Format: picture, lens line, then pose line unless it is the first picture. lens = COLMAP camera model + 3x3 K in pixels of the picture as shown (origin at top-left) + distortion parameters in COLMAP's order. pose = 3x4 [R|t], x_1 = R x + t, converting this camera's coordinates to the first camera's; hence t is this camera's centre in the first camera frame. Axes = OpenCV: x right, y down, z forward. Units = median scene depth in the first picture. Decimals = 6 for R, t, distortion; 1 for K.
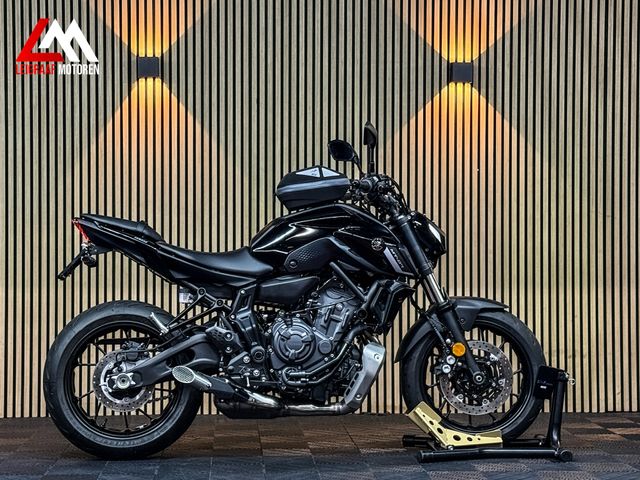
lens RADIAL K [[1369.6, 0, 316.2], [0, 1369.6, 237.6], [0, 0, 1]] dist [0.162751, 0.000000]
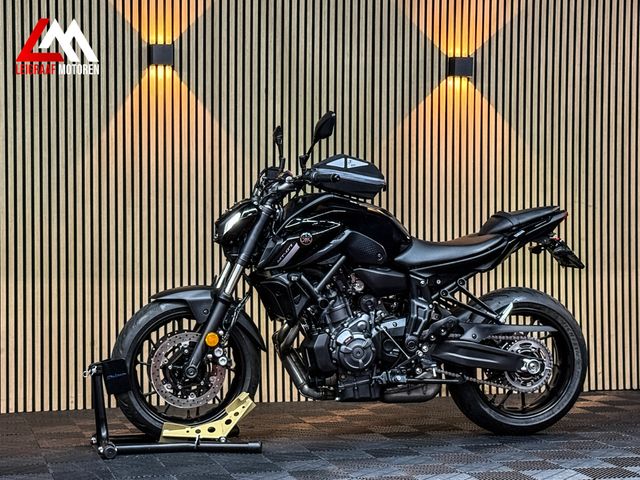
lens RADIAL K [[1369.6, 0, 319.9], [0, 1369.6, 236.1], [0, 0, 1]] dist [0.162751, 0.000000]
pose [[0.979704, -0.002596, 0.200432, -0.207236], [-0.000113, 0.999909, 0.013501, -0.006717], [-0.200449, -0.013249, 0.979615, 0.005277]]
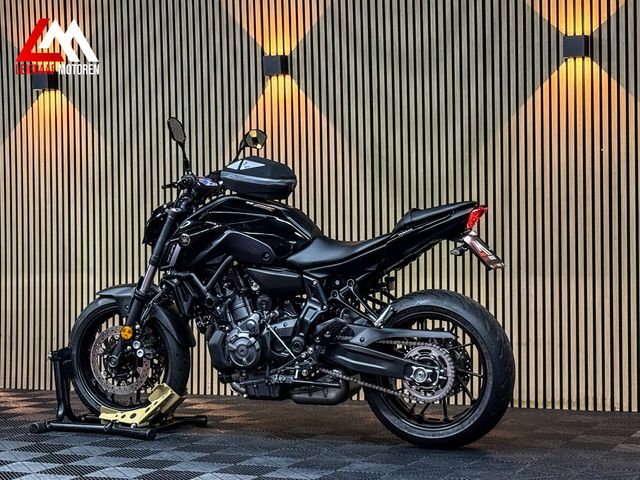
lens RADIAL K [[1369.6, 0, 309.8], [0, 1369.6, 247.7], [0, 0, 1]] dist [0.162751, 0.000000]
pose [[0.889184, -0.007592, -0.457486, 0.375496], [0.017289, 0.999706, 0.017013, -0.002472], [0.457222, -0.023037, 0.889054, 0.078456]]
